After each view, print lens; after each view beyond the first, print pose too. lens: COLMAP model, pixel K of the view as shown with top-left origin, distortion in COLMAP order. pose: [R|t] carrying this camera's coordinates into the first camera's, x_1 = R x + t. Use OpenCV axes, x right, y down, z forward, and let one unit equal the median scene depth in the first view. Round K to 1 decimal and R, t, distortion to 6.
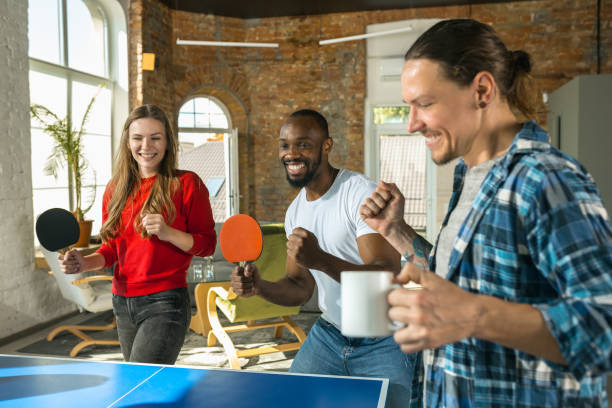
lens RADIAL K [[589.9, 0, 307.6], [0, 589.9, 200.0], [0, 0, 1]] dist [-0.020911, 0.000000]
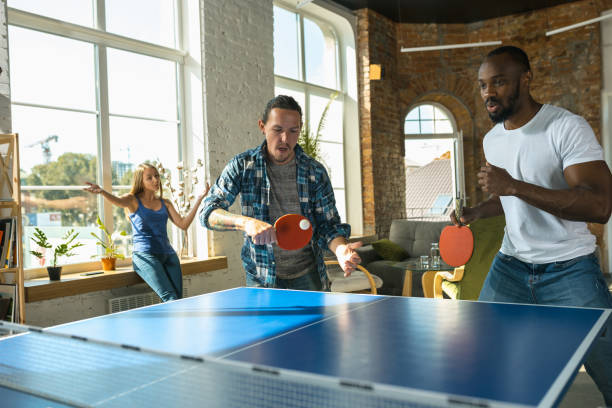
lens RADIAL K [[589.9, 0, 307.3], [0, 589.9, 199.2], [0, 0, 1]] dist [-0.020911, 0.000000]
pose [[0.926941, -0.026594, -0.374264, 0.008644], [0.010724, 0.998955, -0.044421, 0.036940], [0.375054, 0.037162, 0.926258, -0.027380]]
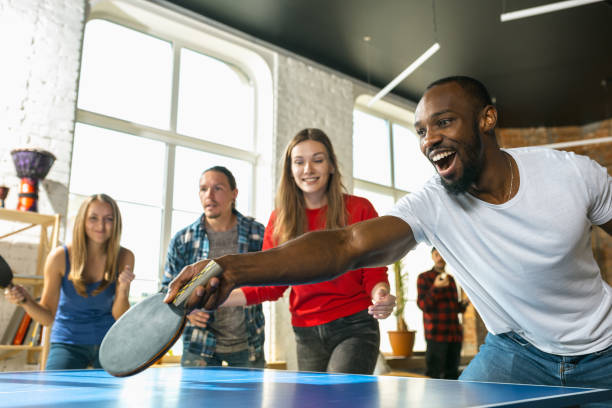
lens RADIAL K [[589.9, 0, 308.0], [0, 589.9, 201.1], [0, 0, 1]] dist [-0.020911, 0.000000]
pose [[0.806513, -0.115646, -0.579795, 0.071892], [-0.042326, 0.966872, -0.251730, 0.062953], [0.589699, 0.227564, 0.774900, 0.048961]]
